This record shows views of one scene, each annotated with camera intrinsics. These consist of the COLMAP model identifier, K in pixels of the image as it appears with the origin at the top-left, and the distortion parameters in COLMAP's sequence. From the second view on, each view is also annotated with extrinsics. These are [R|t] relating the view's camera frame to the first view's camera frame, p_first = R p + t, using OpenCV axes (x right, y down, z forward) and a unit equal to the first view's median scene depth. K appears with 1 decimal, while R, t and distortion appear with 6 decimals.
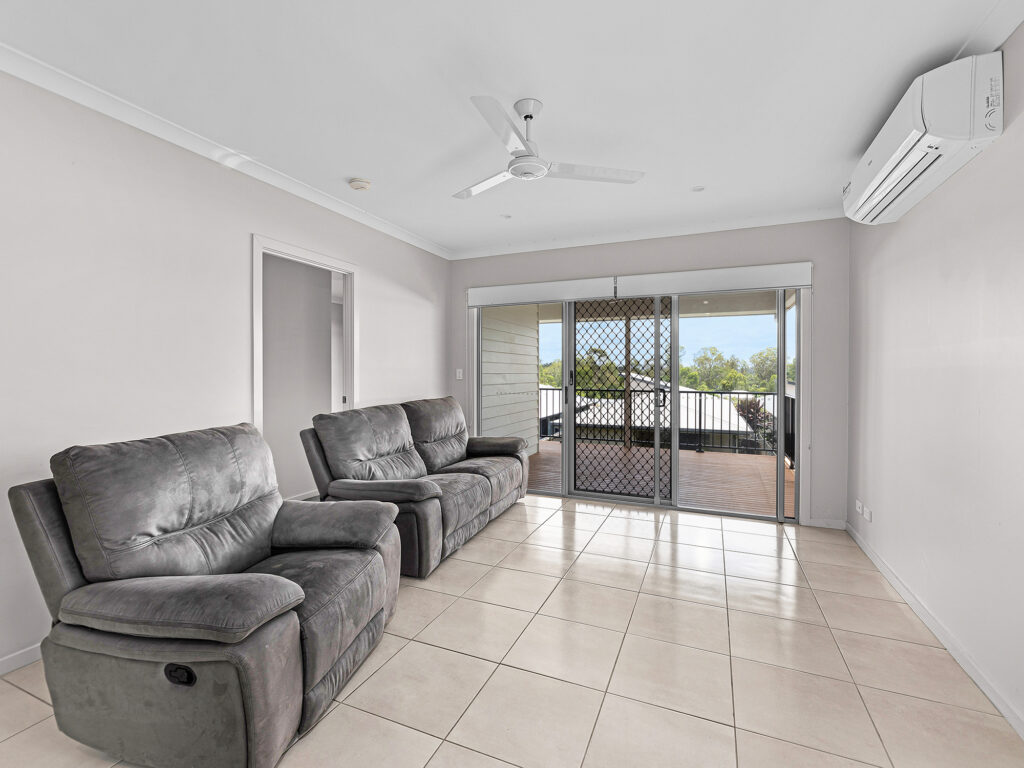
lens RADIAL K [[467.0, 0, 512.0], [0, 467.0, 384.0], [0, 0, 1]] dist [-0.010651, -0.000132]
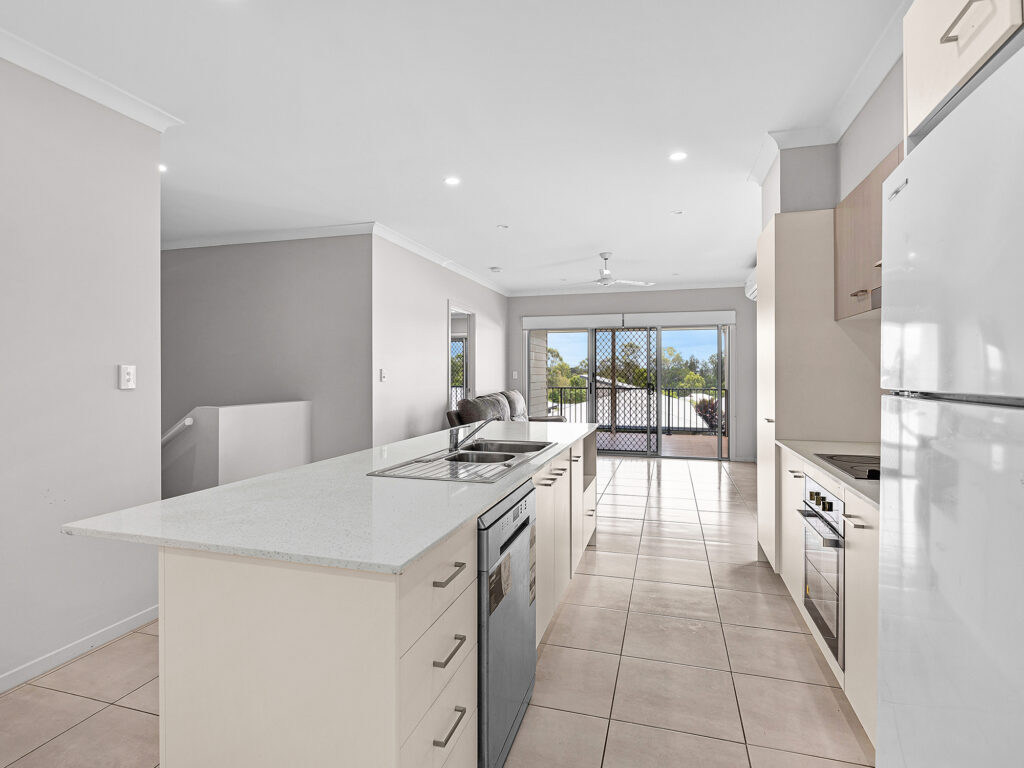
lens RADIAL K [[530.3, 0, 512.0], [0, 530.3, 384.0], [0, 0, 1]] dist [0.000576, 0.000018]
pose [[0.993299, -0.003466, 0.115525, -0.347390], [0.004254, 0.999969, -0.006572, 0.020974], [-0.115498, 0.007019, 0.993283, -0.723765]]
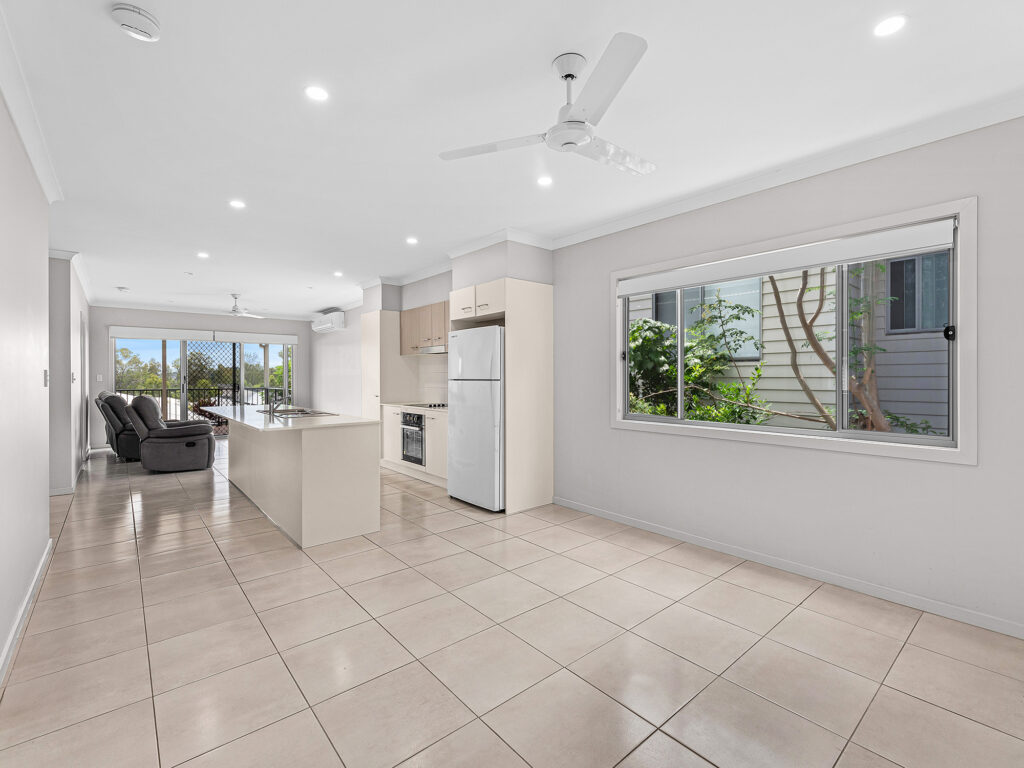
lens RADIAL K [[467.0, 0, 512.0], [0, 467.0, 384.0], [0, 0, 1]] dist [-0.010651, -0.000132]
pose [[0.447641, -0.011837, 0.894135, -0.983360], [0.022320, 0.999749, 0.002062, 0.029398], [-0.893935, 0.019034, 0.447793, -1.057454]]
